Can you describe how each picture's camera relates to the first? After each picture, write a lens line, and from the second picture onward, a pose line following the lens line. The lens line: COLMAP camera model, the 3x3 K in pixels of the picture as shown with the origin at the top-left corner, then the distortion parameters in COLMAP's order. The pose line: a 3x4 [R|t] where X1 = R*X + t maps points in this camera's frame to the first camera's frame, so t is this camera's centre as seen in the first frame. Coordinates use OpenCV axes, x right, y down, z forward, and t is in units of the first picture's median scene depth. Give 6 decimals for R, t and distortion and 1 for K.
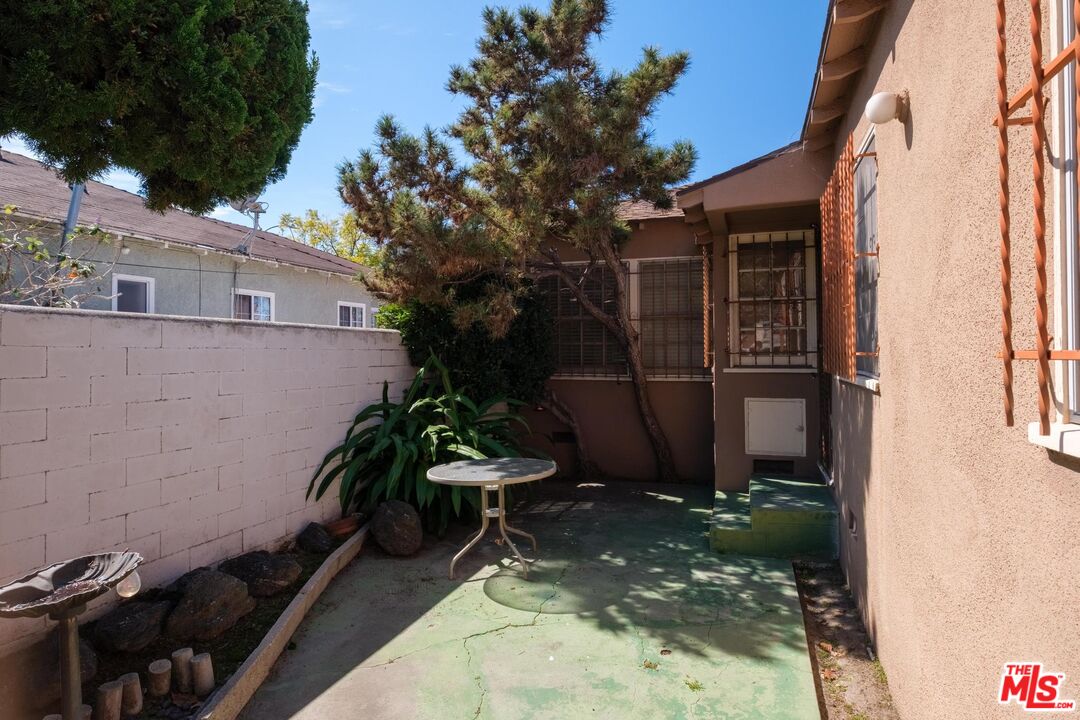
lens RADIAL K [[528.7, 0, 539.7], [0, 528.7, 356.7], [0, 0, 1]] dist [-0.006014, -0.000462]
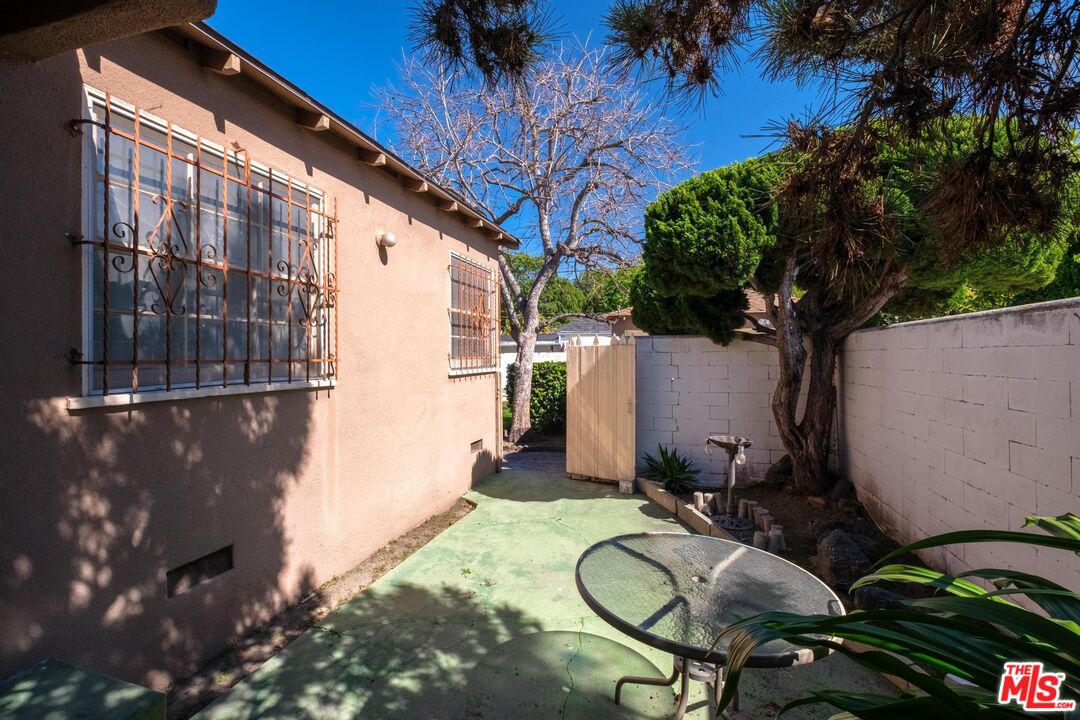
lens RADIAL K [[528.7, 0, 540.2], [0, 528.7, 357.3], [0, 0, 1]] dist [-0.006014, -0.000462]
pose [[-0.997725, 0.010532, -0.066589, 0.122900], [0.010159, 0.999931, 0.005938, -0.012727], [0.066647, 0.005248, -0.997763, 1.833160]]
